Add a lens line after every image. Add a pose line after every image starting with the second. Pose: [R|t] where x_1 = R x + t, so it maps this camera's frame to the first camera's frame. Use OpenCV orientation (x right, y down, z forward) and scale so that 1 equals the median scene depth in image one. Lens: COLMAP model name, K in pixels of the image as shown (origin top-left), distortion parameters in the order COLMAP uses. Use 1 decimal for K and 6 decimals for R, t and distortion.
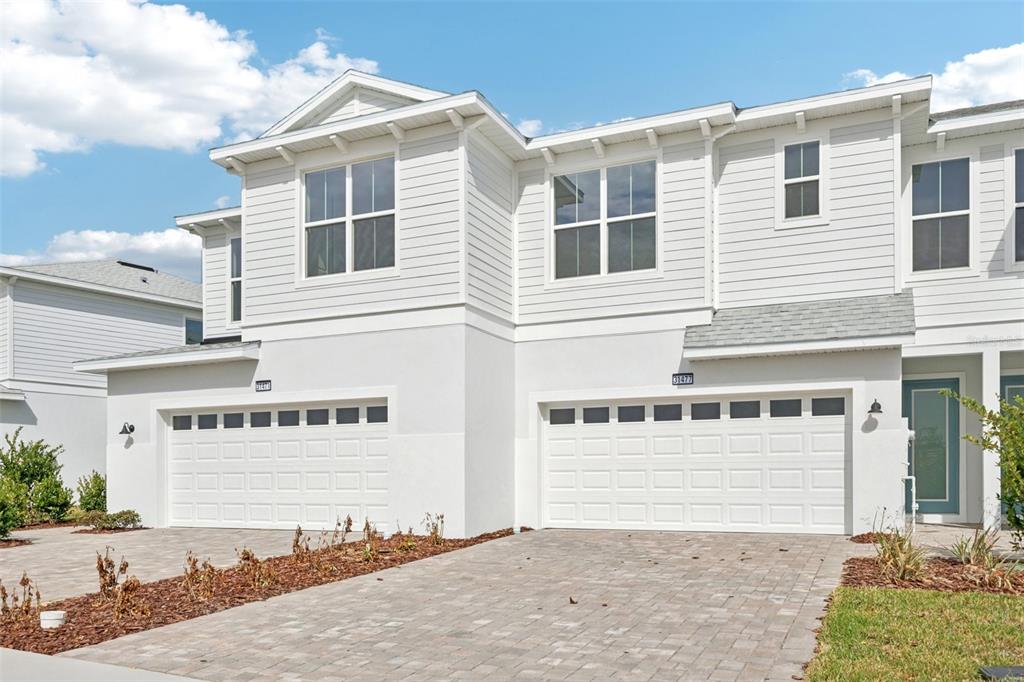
lens RADIAL K [[845.9, 0, 511.2], [0, 845.9, 481.3], [0, 0, 1]] dist [-0.004133, 0.003064]
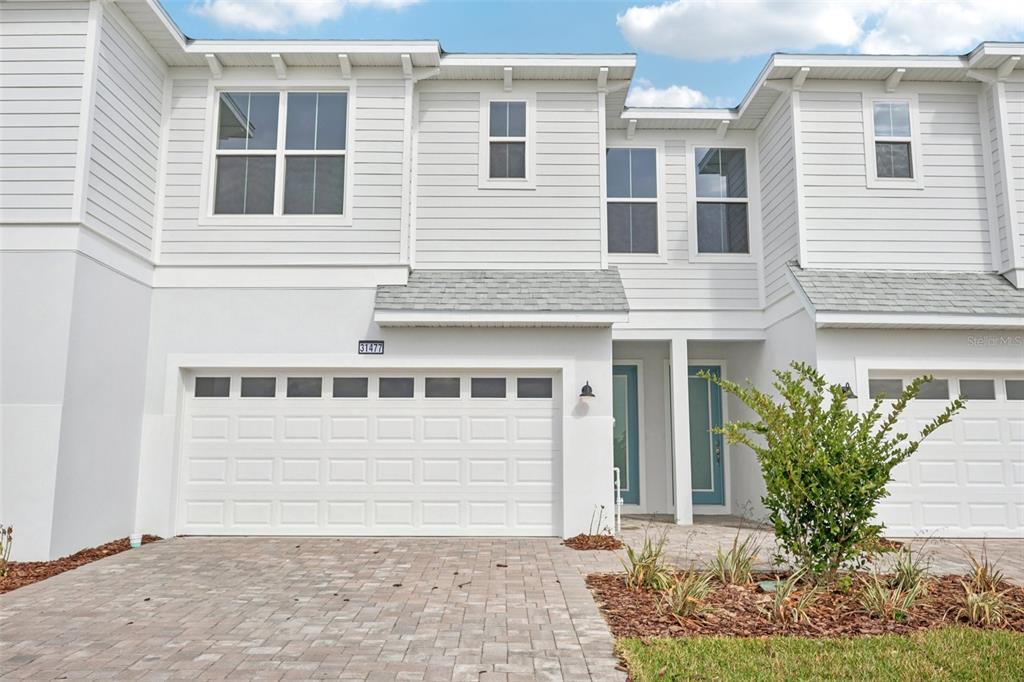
lens RADIAL K [[803.1, 0, 513.2], [0, 803.1, 337.5], [0, 0, 1]] dist [0.000101, -0.002955]
pose [[0.910504, 0.067266, 0.407993, 0.008790], [-0.005616, 0.988600, -0.150459, -0.013413], [-0.413463, 0.134702, 0.900502, 0.236255]]
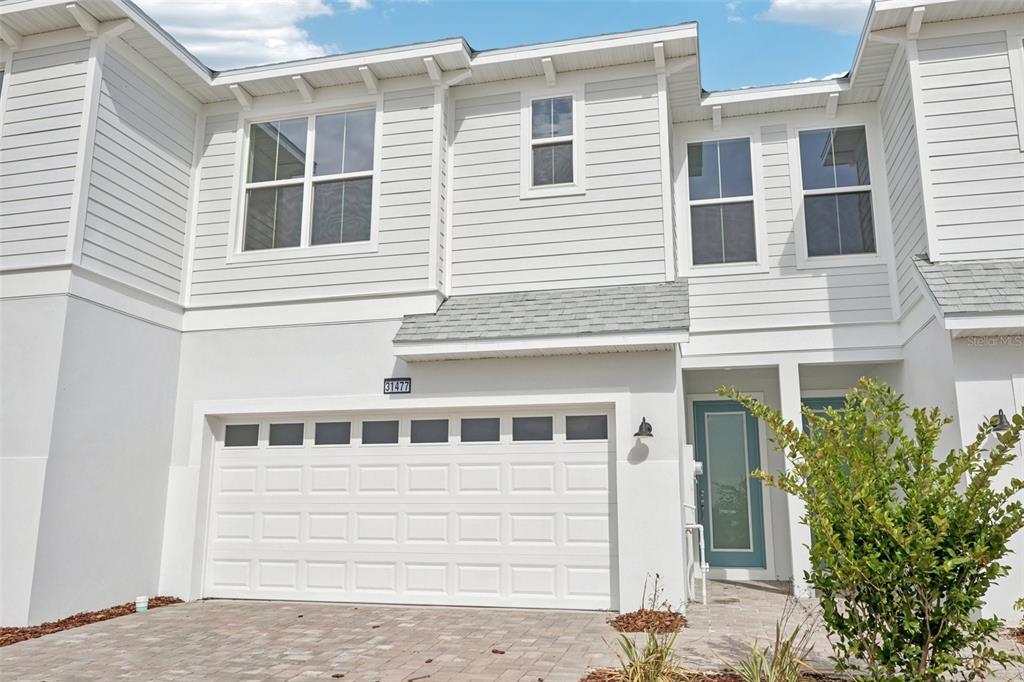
lens RADIAL K [[811.1, 0, 512.8], [0, 811.1, 337.1], [0, 0, 1]] dist [-0.002497, 0.001602]
pose [[0.984151, 0.040959, 0.172539, 0.178461], [-0.004421, 0.978325, -0.207028, -0.018060], [-0.177279, 0.202984, 0.963000, 0.302485]]
